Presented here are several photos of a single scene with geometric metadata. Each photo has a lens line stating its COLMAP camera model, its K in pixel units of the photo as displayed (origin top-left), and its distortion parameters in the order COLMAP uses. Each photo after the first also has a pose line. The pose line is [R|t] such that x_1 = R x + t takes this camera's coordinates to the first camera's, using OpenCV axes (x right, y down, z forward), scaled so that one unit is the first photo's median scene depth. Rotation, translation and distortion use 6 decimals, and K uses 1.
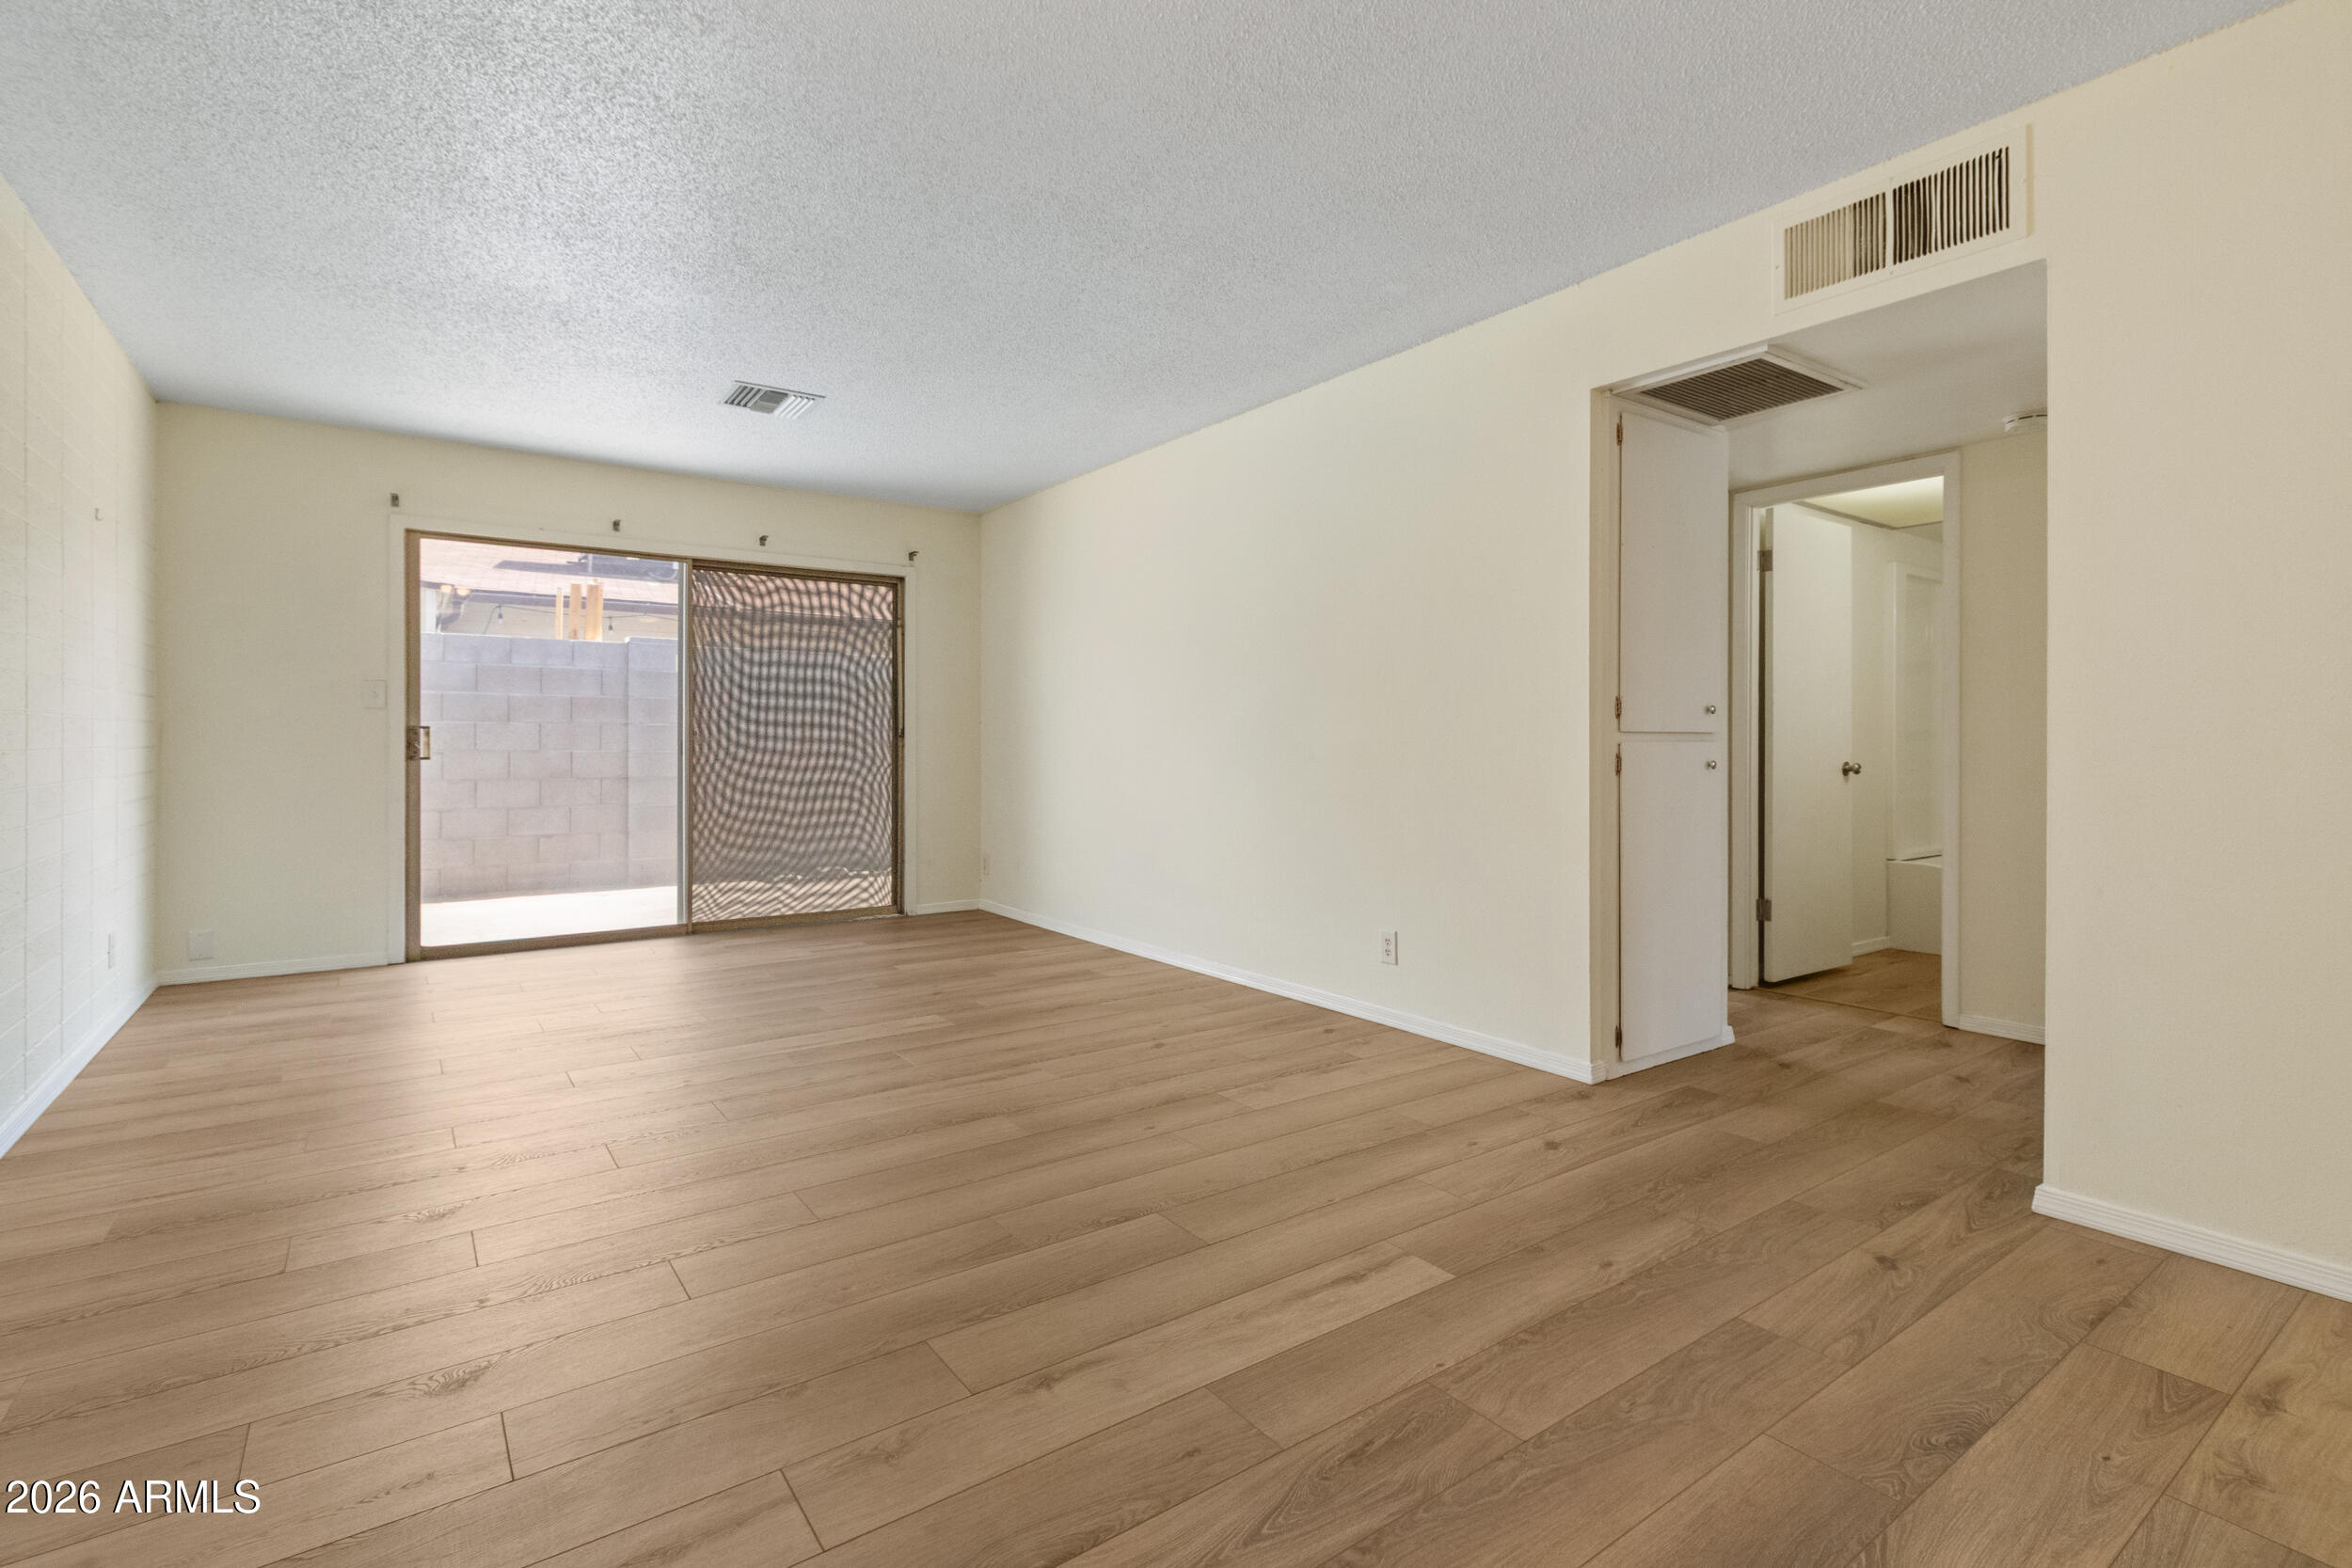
lens RADIAL K [[1093.4, 0, 1187.3], [0, 1093.4, 743.8], [0, 0, 1]] dist [0.004924, -0.000402]
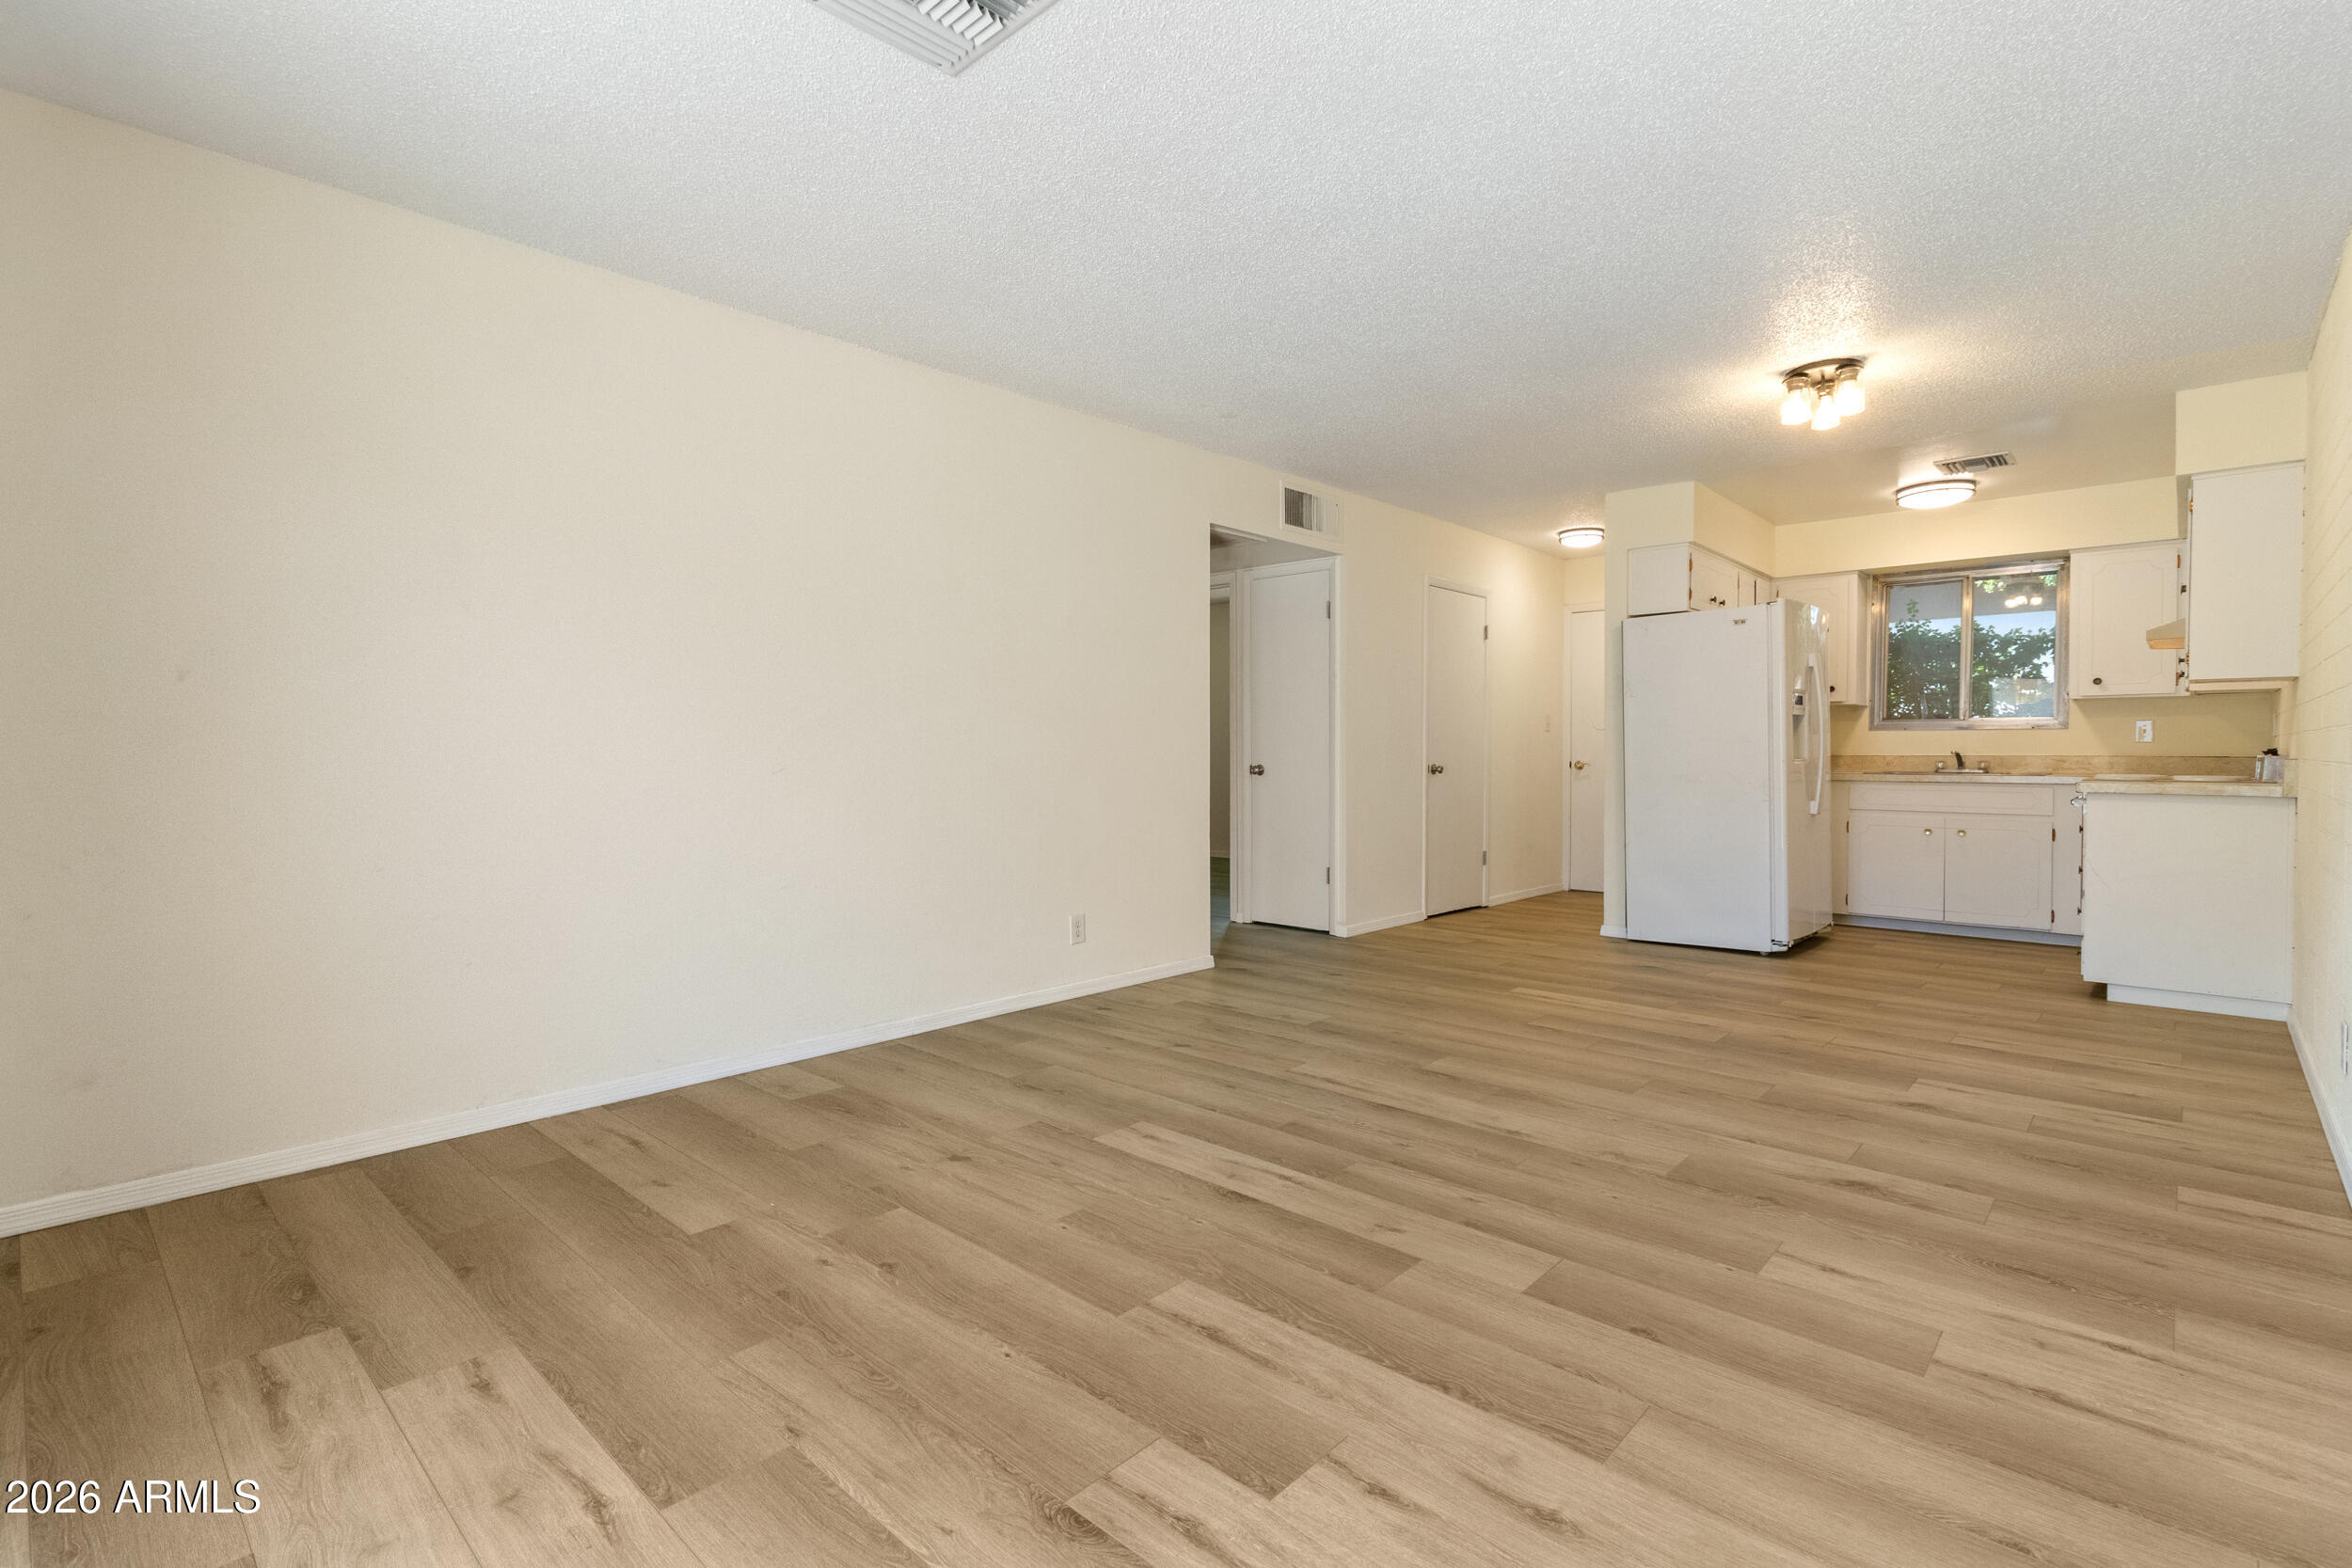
lens RADIAL K [[1093.4, 0, 1187.8], [0, 1093.4, 757.3], [0, 0, 1]] dist [0.001559, 0.000279]
pose [[-0.192910, -0.009025, 0.981175, -0.641530], [-0.002043, 0.999959, 0.008796, -0.002429], [-0.981214, -0.000308, -0.192920, 0.740833]]
